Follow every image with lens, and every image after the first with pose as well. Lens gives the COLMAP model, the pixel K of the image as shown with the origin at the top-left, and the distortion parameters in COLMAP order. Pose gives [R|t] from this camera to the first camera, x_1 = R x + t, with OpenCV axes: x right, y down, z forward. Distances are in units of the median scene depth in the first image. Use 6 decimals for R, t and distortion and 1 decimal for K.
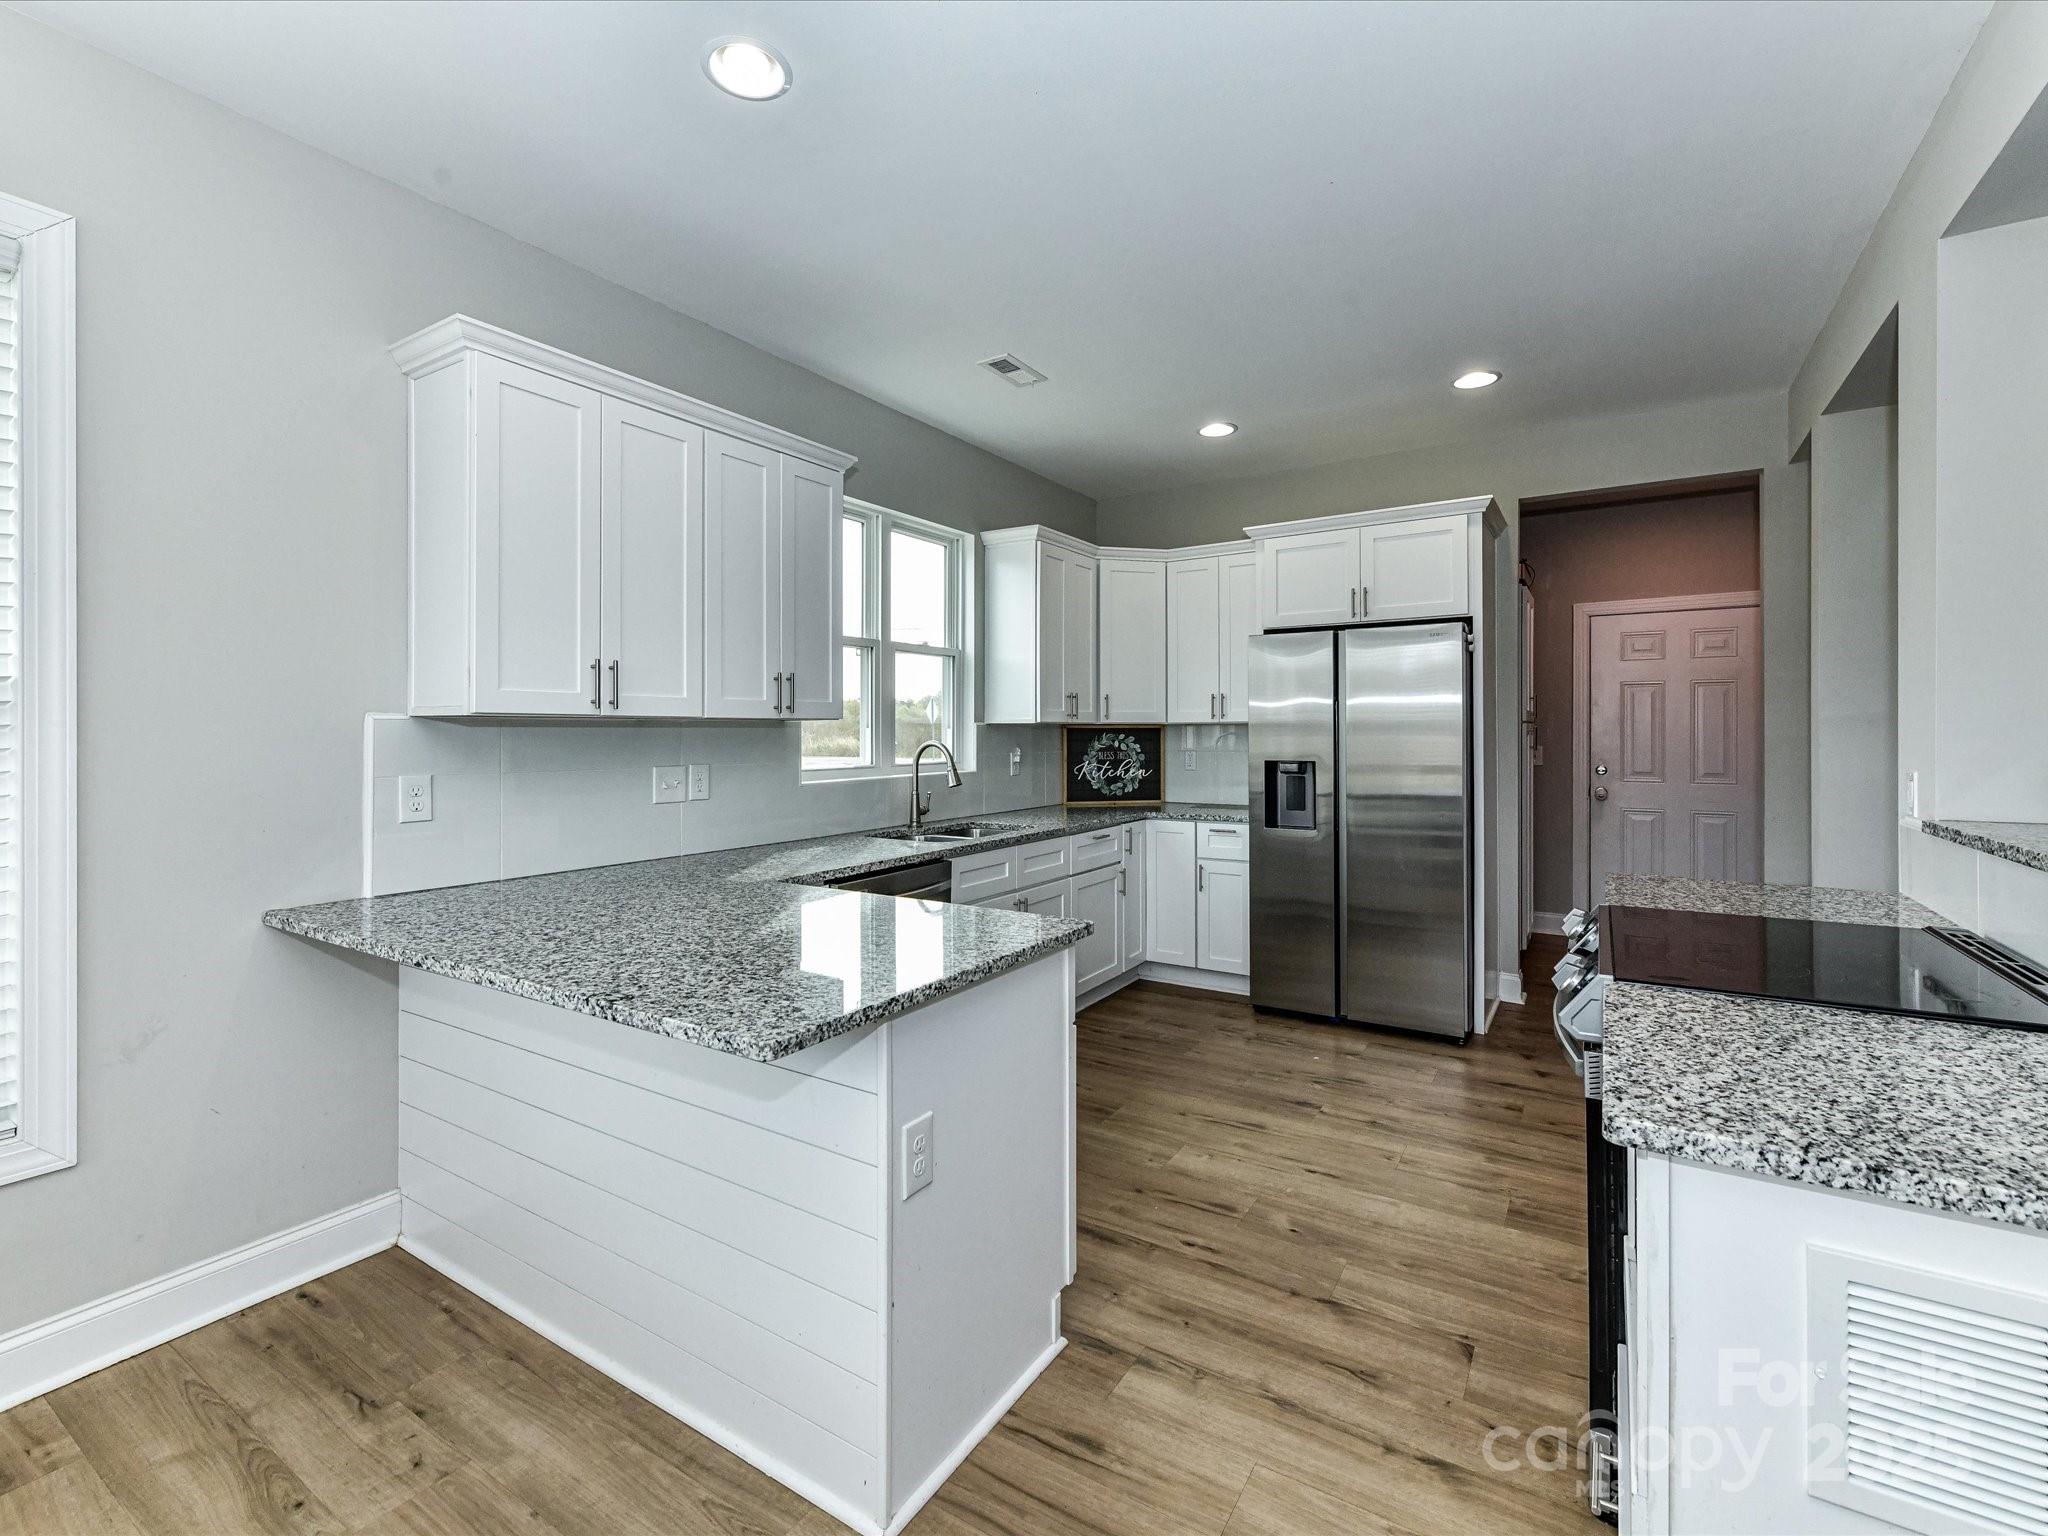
lens RADIAL K [[914.8, 0, 1017.7], [0, 914.8, 728.7], [0, 0, 1]] dist [-0.000364, -0.001127]
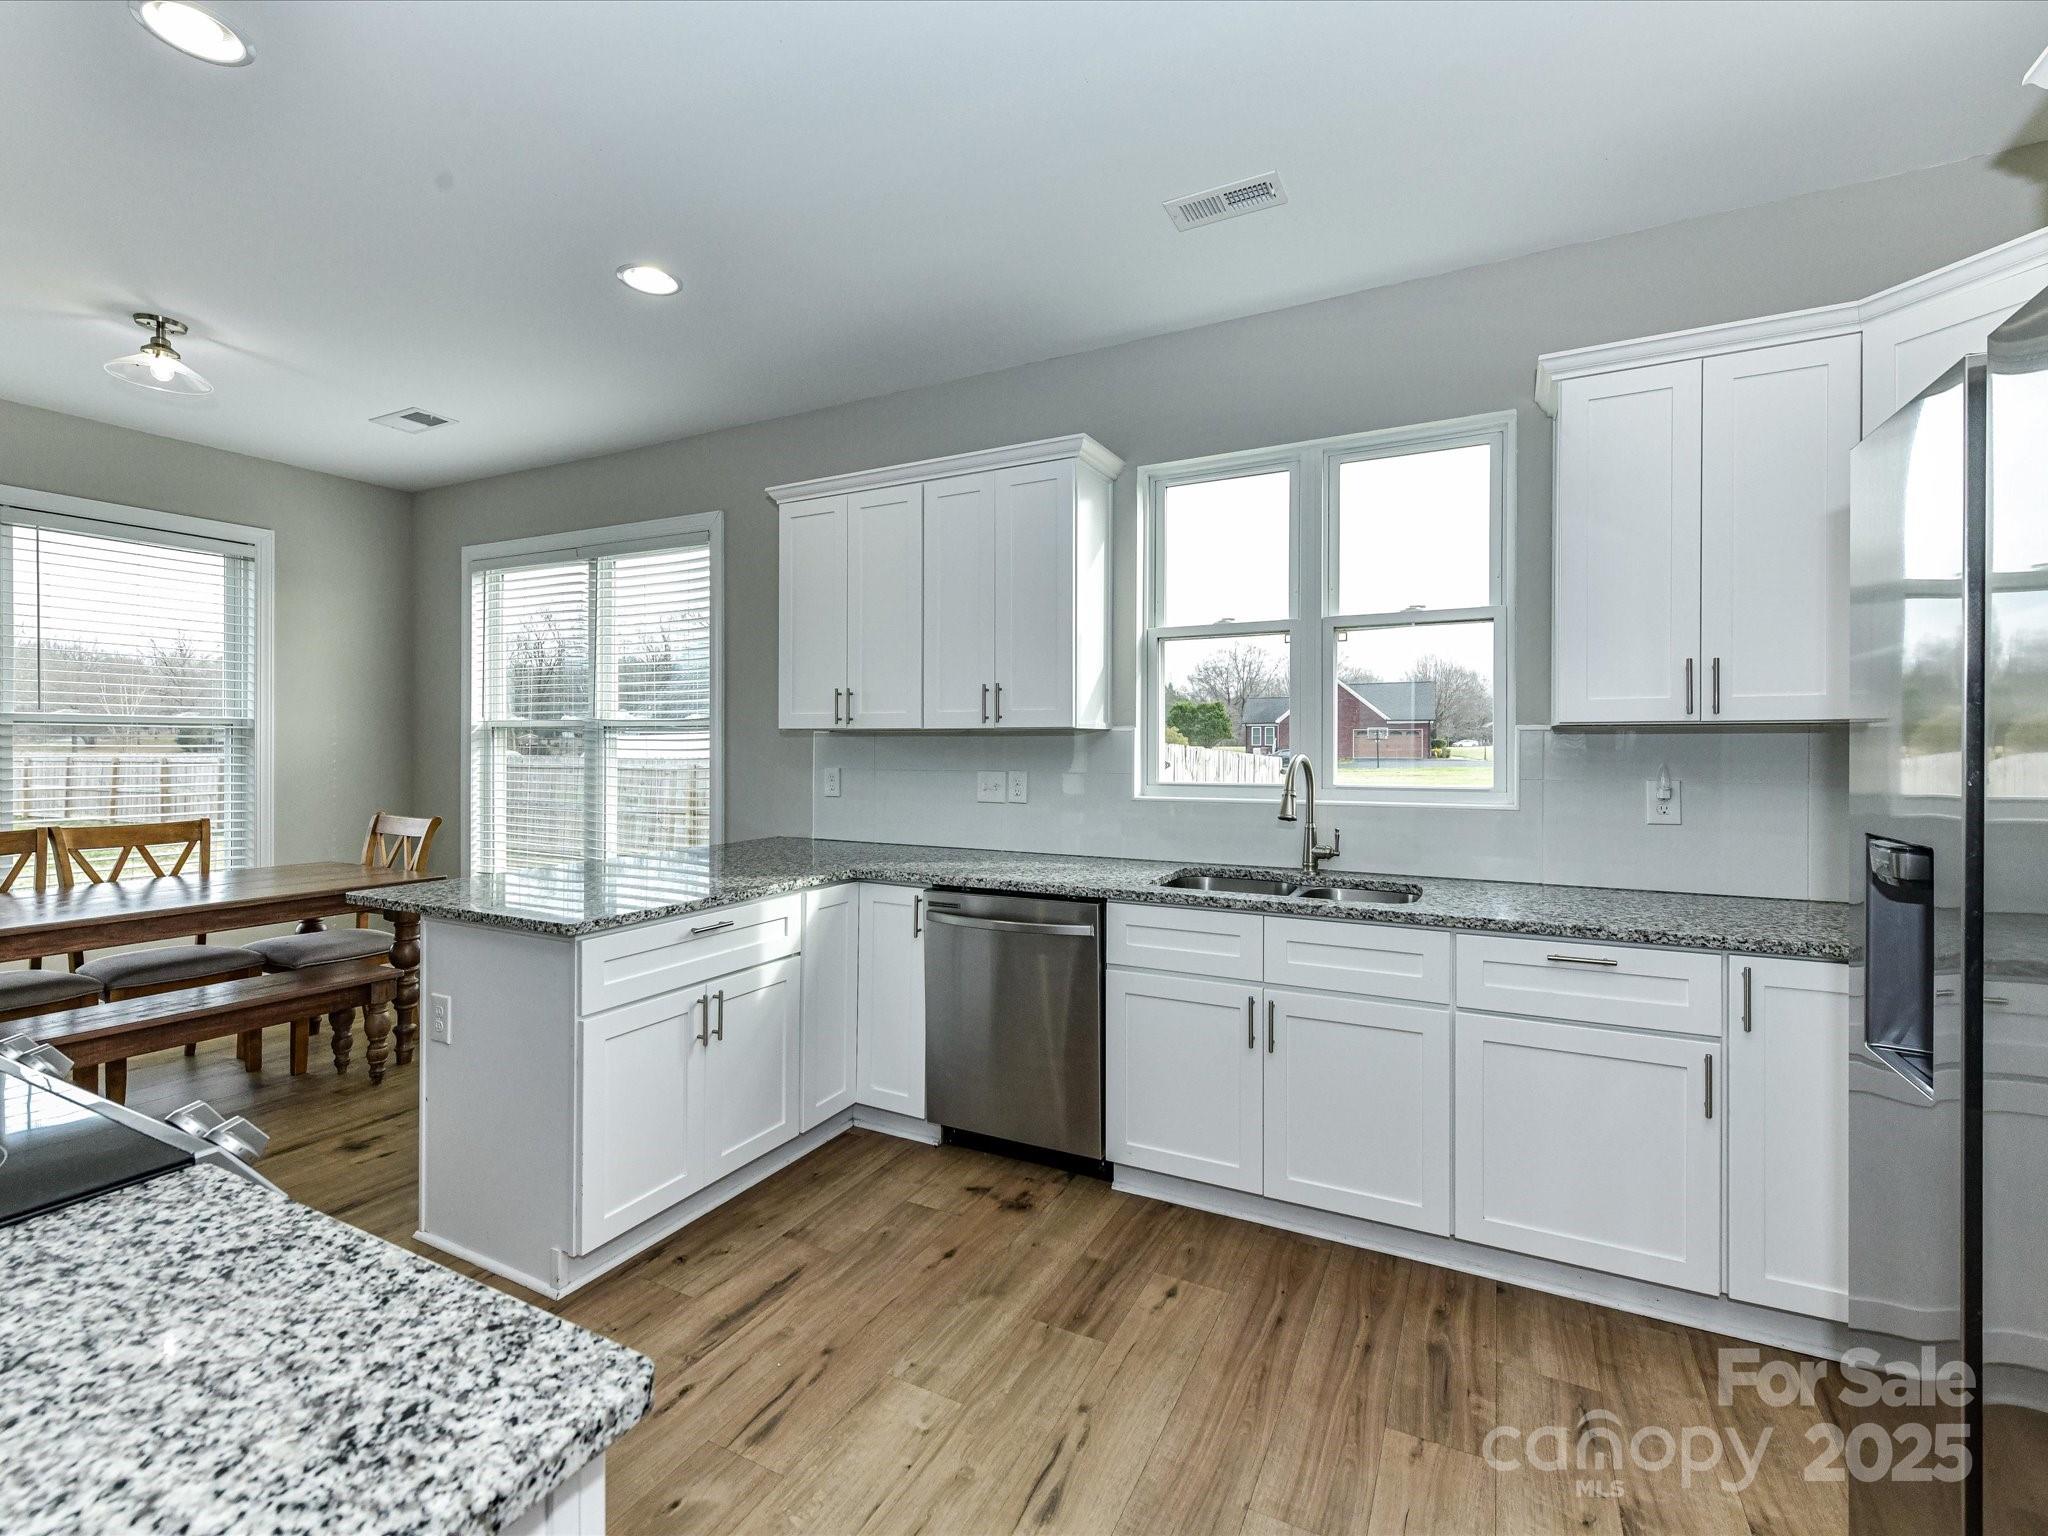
lens RADIAL K [[913.5, 0, 1021.0], [0, 913.5, 744.5], [0, 0, 1]] dist [0.001963, 0.000217]
pose [[0.093431, 0.004400, -0.995616, 0.505460], [0.002001, 0.999987, 0.004607, 0.002067], [0.995624, -0.002422, 0.093421, 0.616843]]
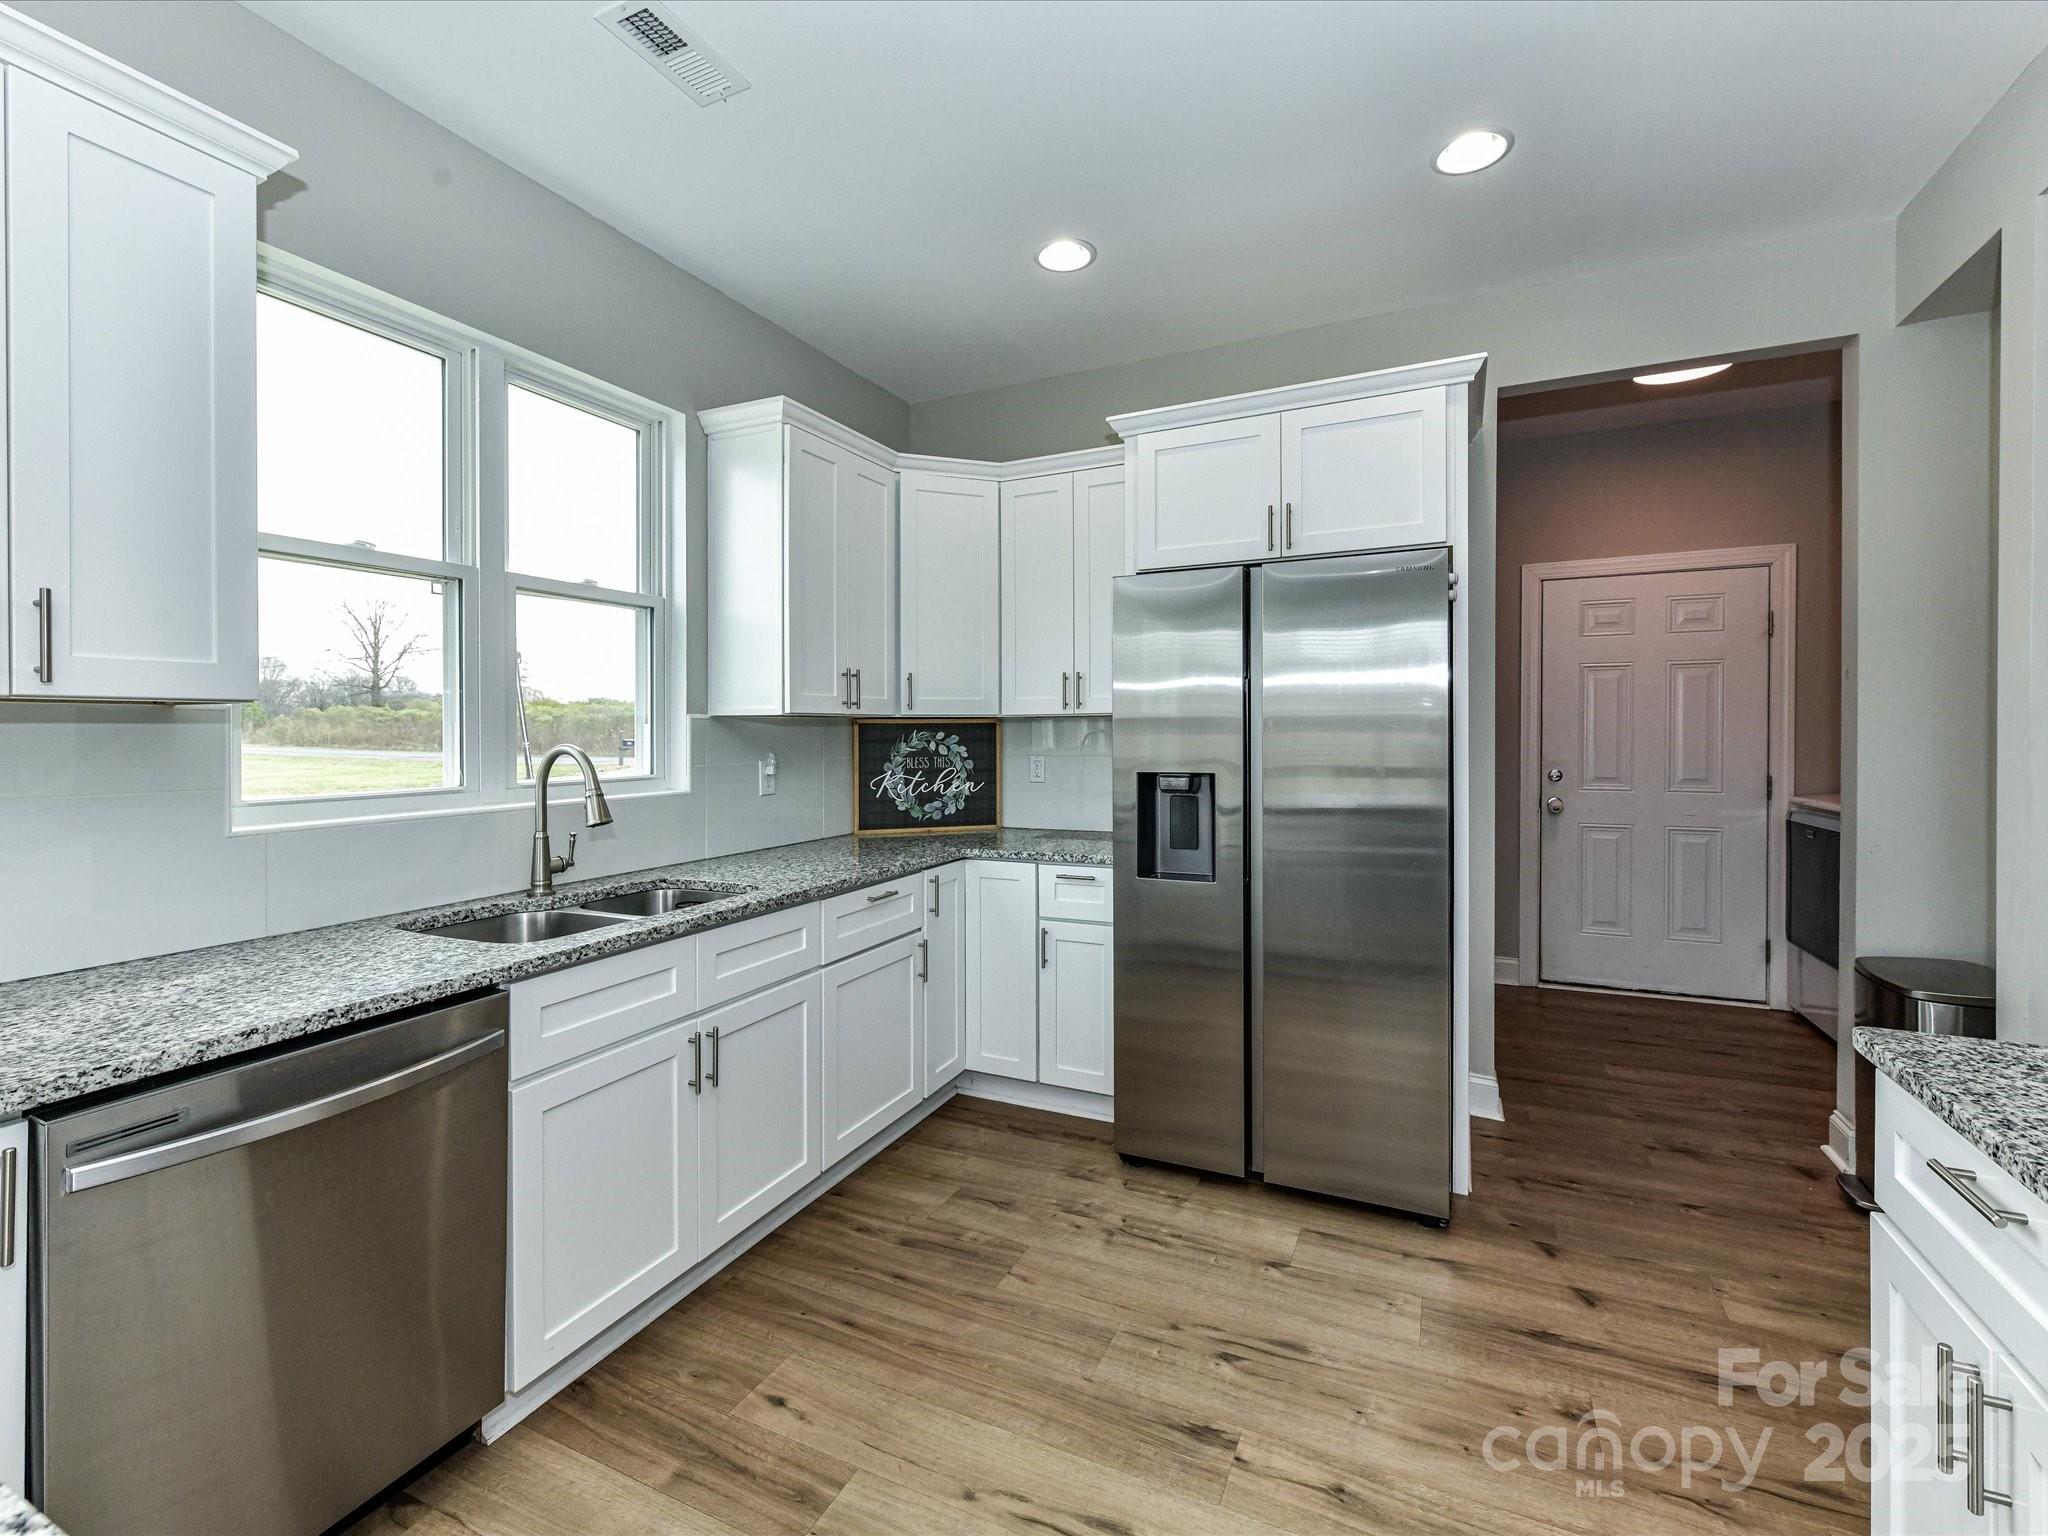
lens RADIAL K [[913.5, 0, 1021.0], [0, 913.5, 744.5], [0, 0, 1]] dist [0.001963, 0.000217]
pose [[0.991736, -0.004498, 0.128218, 0.098912], [0.002059, 0.999815, 0.019150, 0.002785], [-0.128280, -0.018728, 0.991561, 0.346719]]
